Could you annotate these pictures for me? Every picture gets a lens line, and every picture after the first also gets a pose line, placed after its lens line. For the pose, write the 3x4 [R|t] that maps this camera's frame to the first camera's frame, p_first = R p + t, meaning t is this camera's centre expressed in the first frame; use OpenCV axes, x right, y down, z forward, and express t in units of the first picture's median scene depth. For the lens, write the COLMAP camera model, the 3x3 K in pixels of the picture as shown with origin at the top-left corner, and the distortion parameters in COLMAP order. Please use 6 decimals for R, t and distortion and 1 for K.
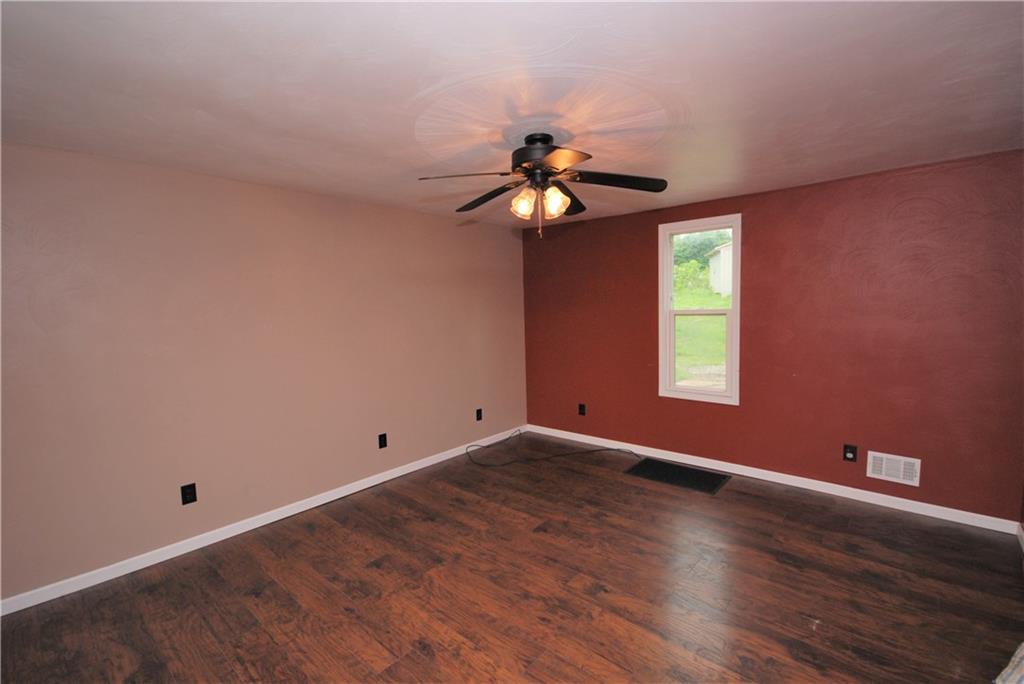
lens RADIAL K [[459.0, 0, 512.0], [0, 459.0, 342.0], [0, 0, 1]] dist [0.012776, -0.017099]
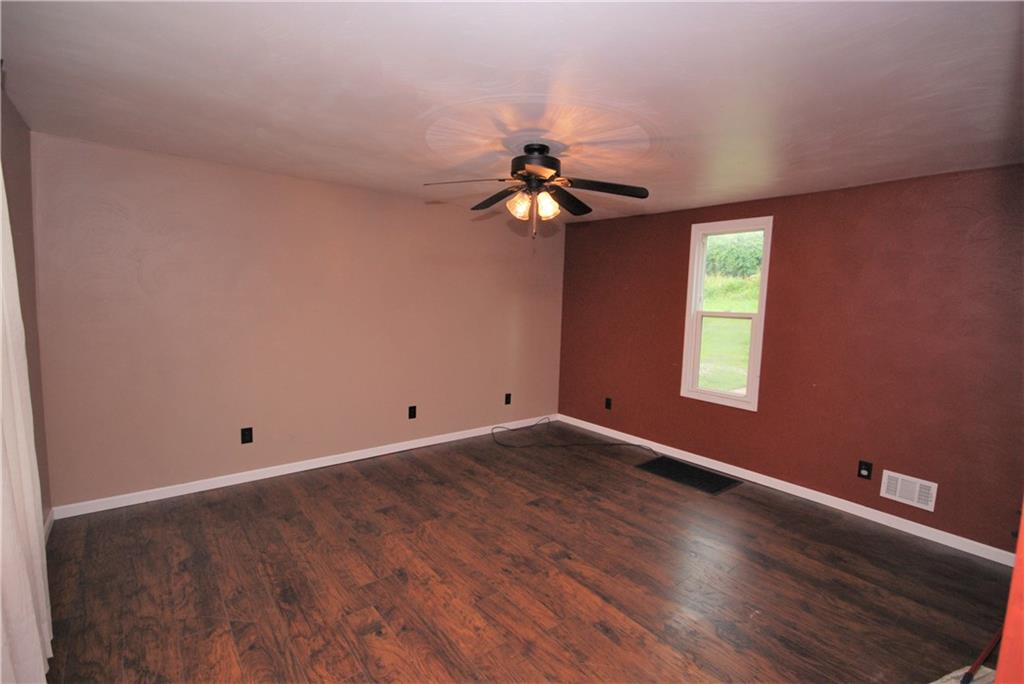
lens RADIAL K [[479.3, 0, 512.0], [0, 479.3, 342.0], [0, 0, 1]] dist [-0.001656, -0.000754]
pose [[0.982612, 0.072778, -0.170816, 0.194189], [-0.070056, 0.997302, 0.021919, 0.004995], [0.171950, -0.009571, 0.985059, -0.134395]]
